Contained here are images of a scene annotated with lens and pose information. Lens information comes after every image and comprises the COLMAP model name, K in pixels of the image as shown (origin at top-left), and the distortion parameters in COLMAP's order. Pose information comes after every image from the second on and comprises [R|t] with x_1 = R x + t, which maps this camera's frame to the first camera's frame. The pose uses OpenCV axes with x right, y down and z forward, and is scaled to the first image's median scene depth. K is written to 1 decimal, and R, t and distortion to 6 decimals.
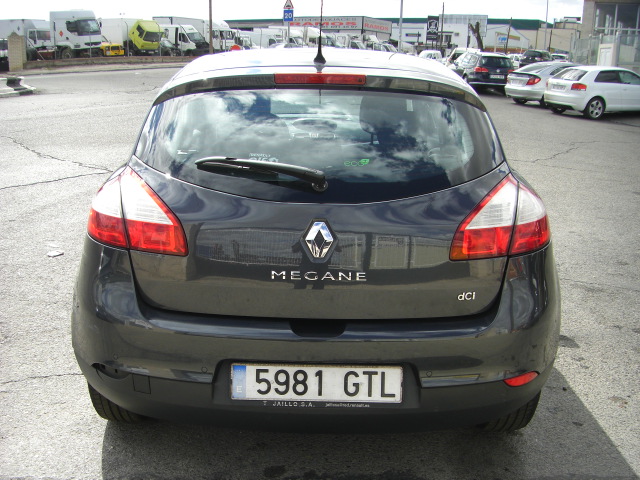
lens RADIAL K [[717.9, 0, 293.0], [0, 717.9, 308.9], [0, 0, 1]] dist [-0.169177, 0.066975]
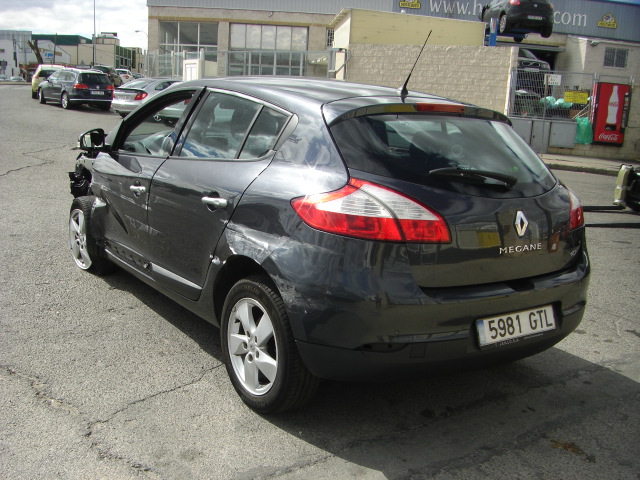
lens RADIAL K [[717.9, 0, 293.0], [0, 717.9, 308.9], [0, 0, 1]] dist [-0.169177, 0.066975]
pose [[0.817160, -0.145491, 0.557747, -0.105488], [0.156696, 0.987251, 0.027953, -0.003409], [-0.554703, 0.064555, 0.829540, 0.007818]]
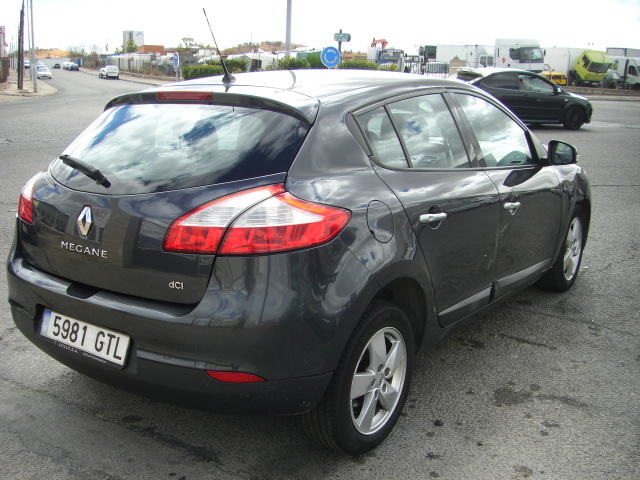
lens RADIAL K [[717.9, 0, 293.0], [0, 717.9, 308.9], [0, 0, 1]] dist [-0.169177, 0.066975]
pose [[0.812970, 0.174565, -0.555524, 0.096413], [-0.194576, 0.980608, 0.023392, -0.004057], [0.548835, 0.089075, 0.831171, 0.015966]]
